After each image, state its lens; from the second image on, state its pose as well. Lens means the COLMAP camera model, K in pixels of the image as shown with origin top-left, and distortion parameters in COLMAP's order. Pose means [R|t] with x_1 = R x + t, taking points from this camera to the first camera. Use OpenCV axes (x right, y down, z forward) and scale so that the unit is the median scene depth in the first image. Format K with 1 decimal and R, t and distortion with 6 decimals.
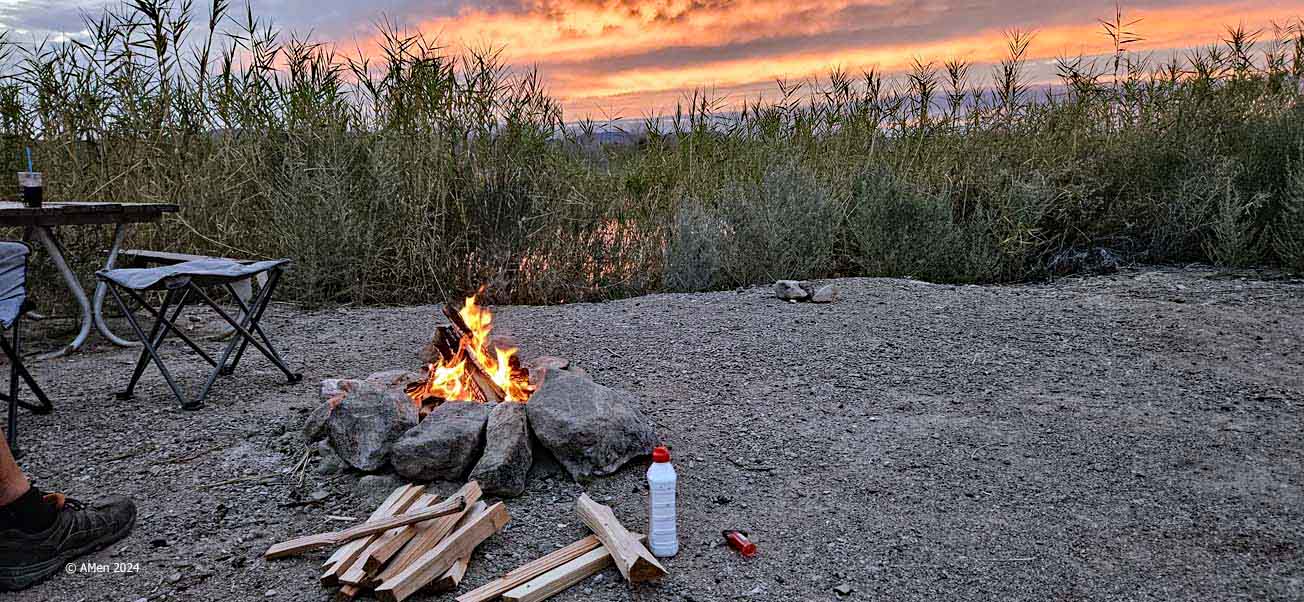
lens RADIAL K [[847.4, 0, 649.7], [0, 847.4, 301.1], [0, 0, 1]] dist [0.009308, -0.004515]
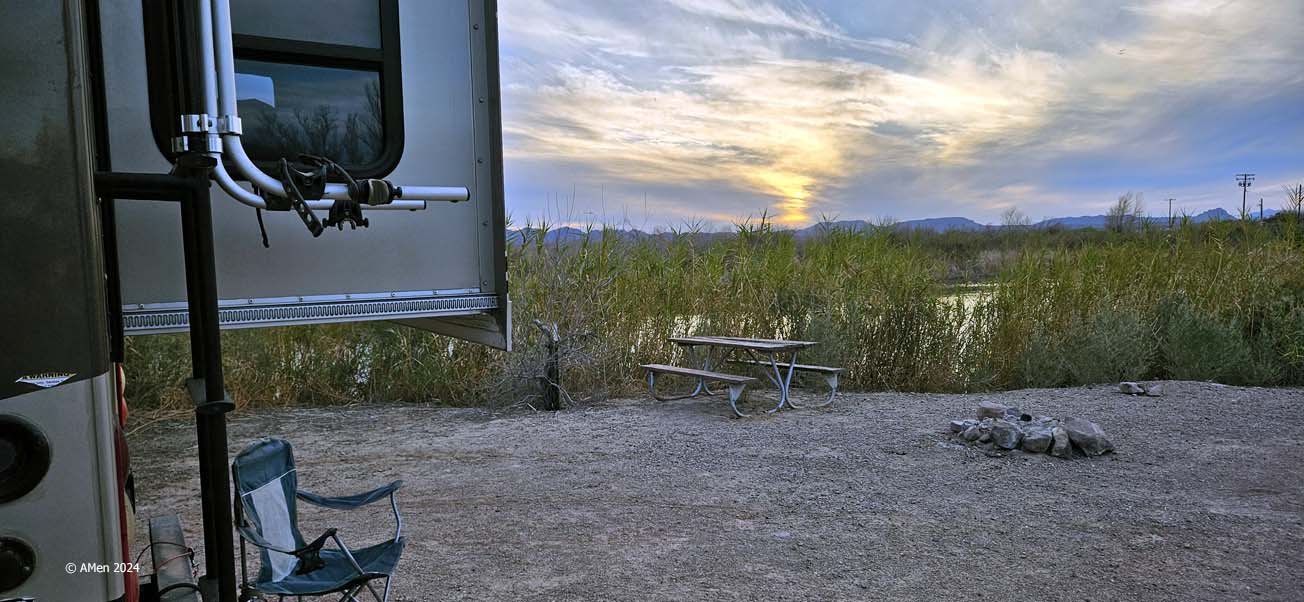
lens RADIAL K [[847.4, 0, 656.0], [0, 847.4, 300.8], [0, 0, 1]] dist [0.009308, -0.004515]
pose [[0.964556, -0.005834, -0.263812, -0.300096], [-0.021738, 0.994601, -0.101474, 0.006167], [0.262980, 0.103612, 0.959222, -0.885700]]
